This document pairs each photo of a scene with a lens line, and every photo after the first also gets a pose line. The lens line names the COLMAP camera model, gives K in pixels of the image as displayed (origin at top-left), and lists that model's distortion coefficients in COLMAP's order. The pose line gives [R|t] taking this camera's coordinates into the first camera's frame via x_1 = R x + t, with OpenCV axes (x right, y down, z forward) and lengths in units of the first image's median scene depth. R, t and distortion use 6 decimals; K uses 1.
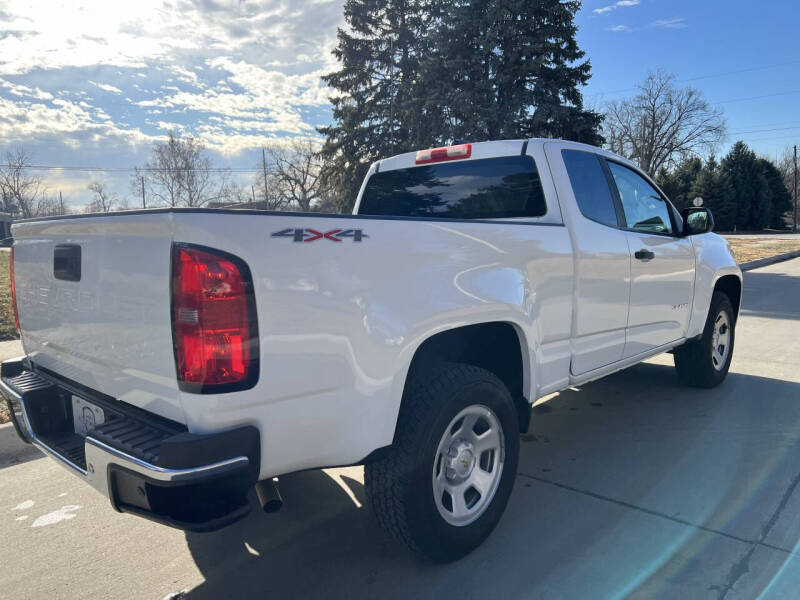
lens RADIAL K [[607.9, 0, 394.9], [0, 607.9, 296.6], [0, 0, 1]] dist [0.015510, -0.018182]
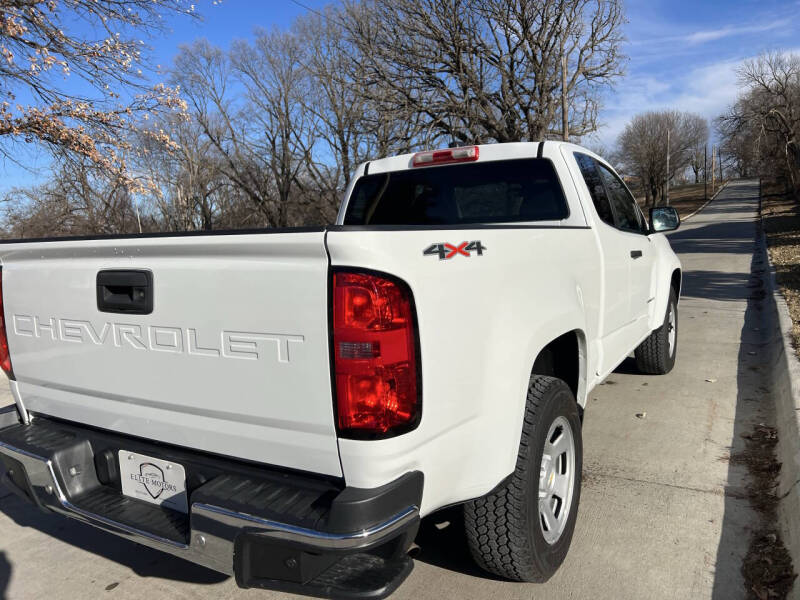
lens RADIAL K [[607.9, 0, 399.5], [0, 607.9, 308.9], [0, 0, 1]] dist [0.015510, -0.018182]
pose [[0.975717, -0.053243, 0.212465, -0.247722], [0.048527, 0.998447, 0.027355, -0.026589], [-0.213592, -0.016381, 0.976786, 0.086543]]
